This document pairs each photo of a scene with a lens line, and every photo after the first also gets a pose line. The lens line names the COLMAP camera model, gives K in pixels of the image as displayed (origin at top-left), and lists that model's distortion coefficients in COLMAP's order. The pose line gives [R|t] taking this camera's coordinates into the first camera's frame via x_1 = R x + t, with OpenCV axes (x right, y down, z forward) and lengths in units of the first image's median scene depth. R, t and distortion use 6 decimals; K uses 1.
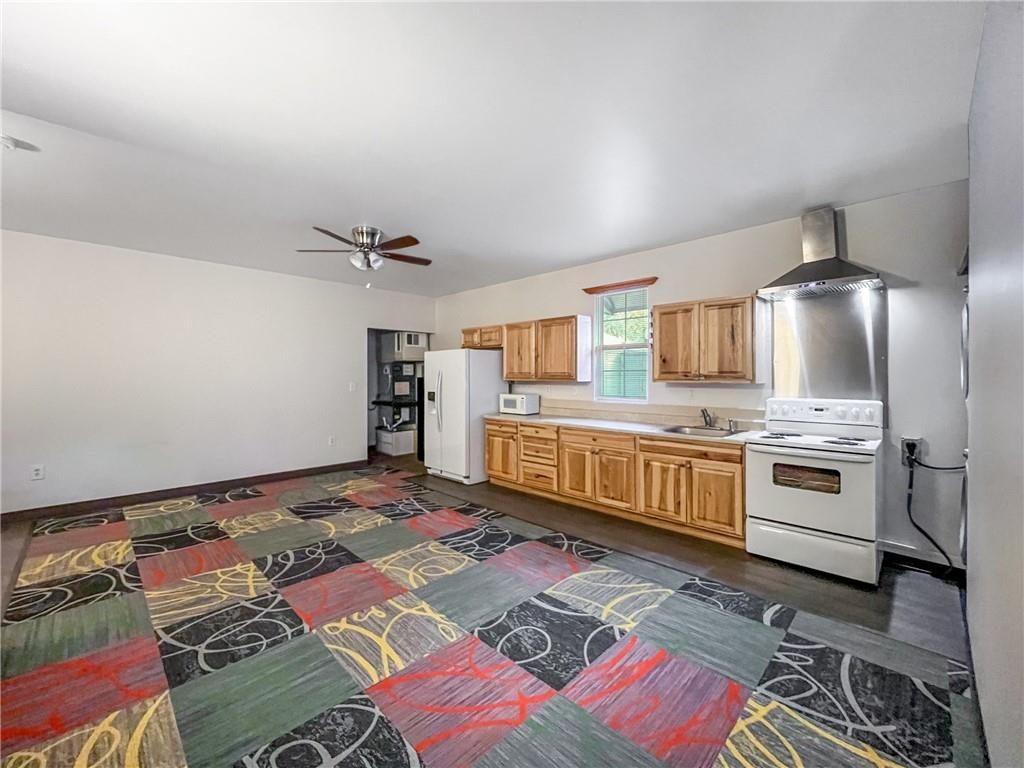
lens RADIAL K [[421.4, 0, 506.7], [0, 421.4, 373.4], [0, 0, 1]] dist [-0.001373, 0.000099]
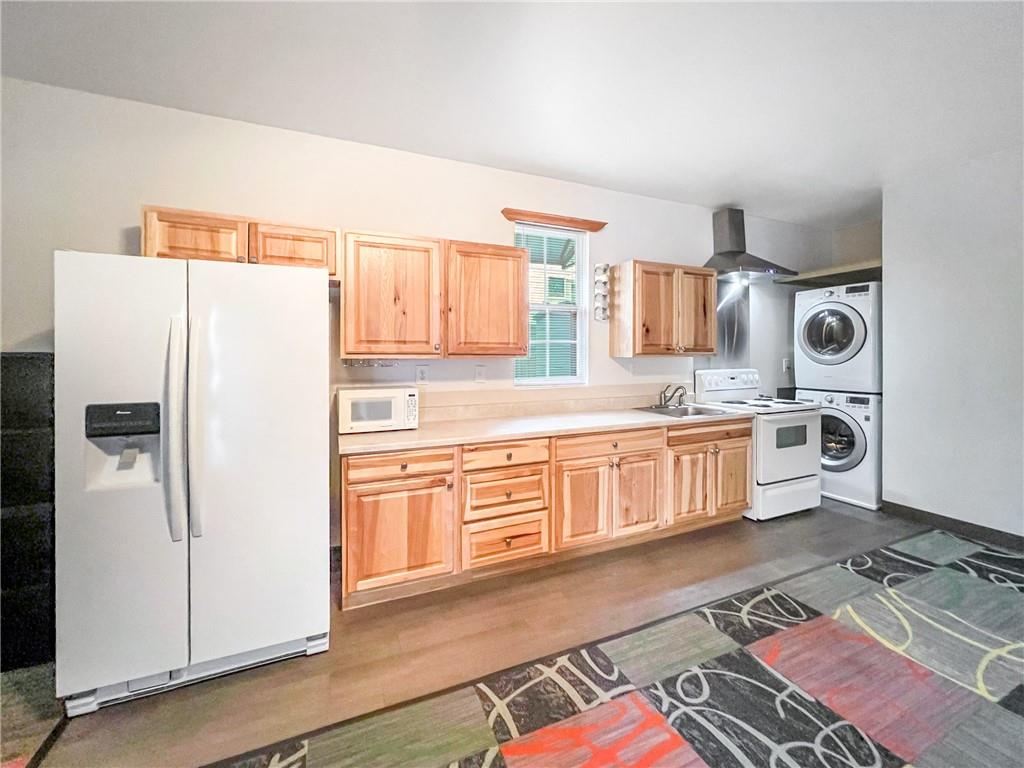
lens RADIAL K [[422.2, 0, 512.7], [0, 422.2, 357.3], [0, 0, 1]] dist [0.001507, 0.000339]
pose [[0.363278, -0.007268, 0.931652, -0.549454], [-0.001580, 0.999963, 0.008418, 0.017322], [-0.931679, -0.004530, 0.363254, 1.081445]]
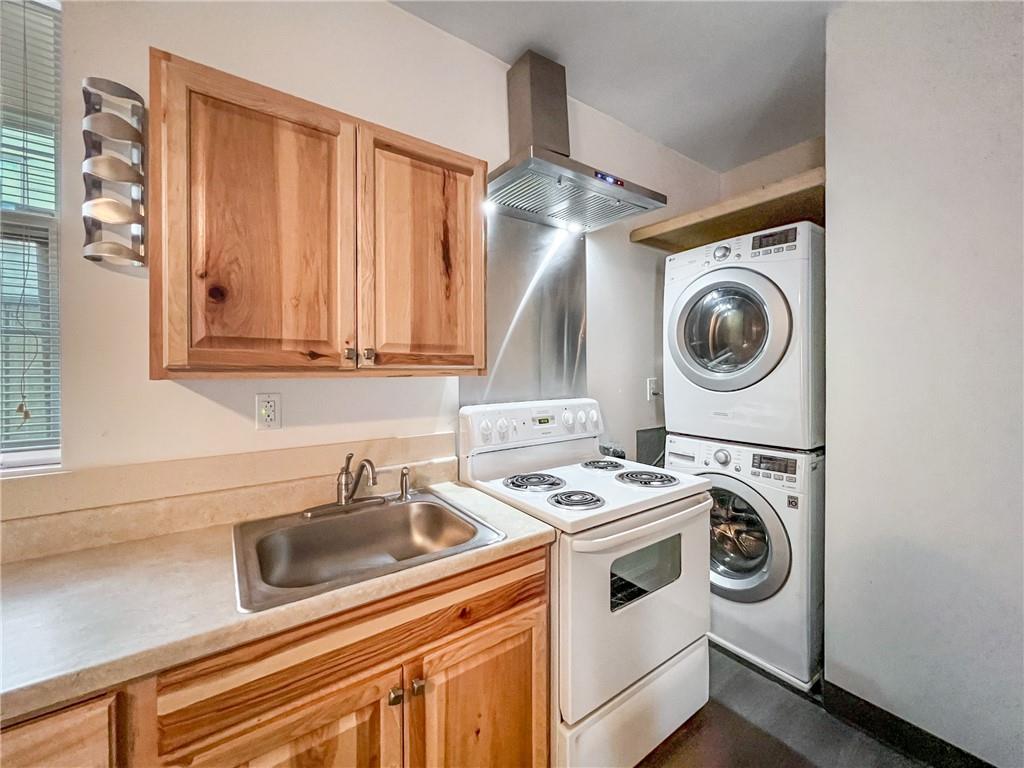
lens RADIAL K [[413.8, 0, 506.7], [0, 413.8, 375.1], [0, 0, 1]] dist [0.001288, 0.000113]
pose [[0.171657, -0.013159, 0.985069, 0.183235], [-0.002685, 0.999901, 0.013825, 0.017075], [-0.985153, -0.005018, 0.171604, 0.901503]]
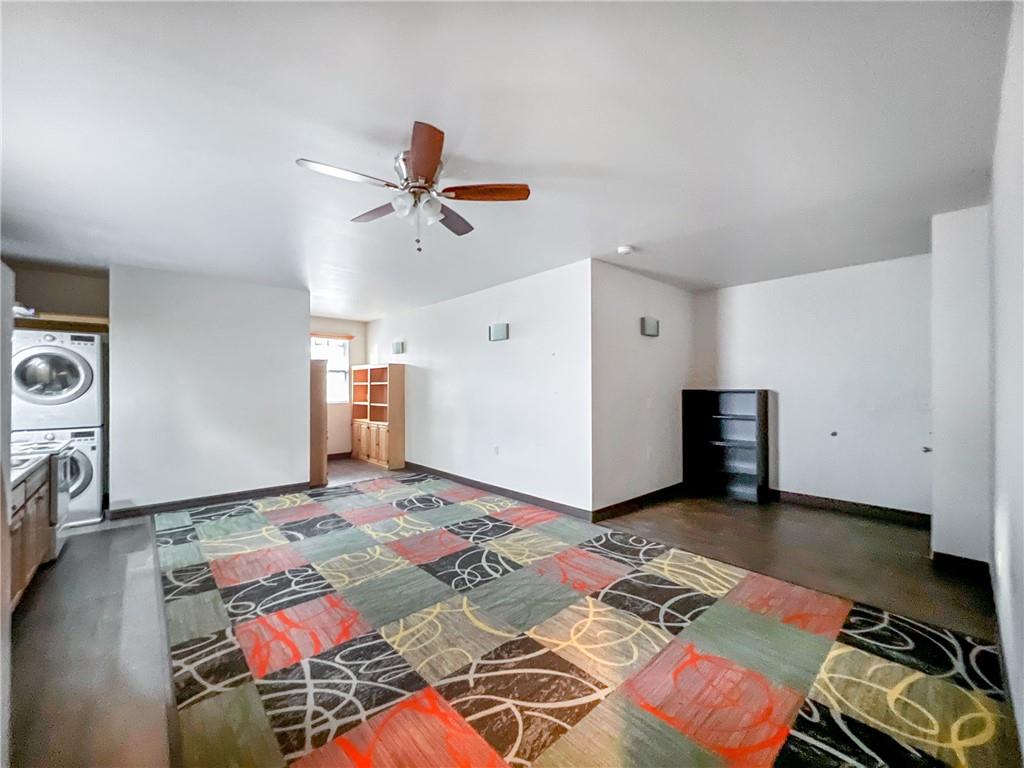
lens RADIAL K [[409.1, 0, 507.1], [0, 409.1, 381.8], [0, 0, 1]] dist [-0.000068, -0.000088]
pose [[-0.998544, 0.002571, 0.053873, -0.546339], [0.001421, 0.999770, -0.021377, 0.007541], [-0.053916, -0.021269, -0.998319, 1.781057]]
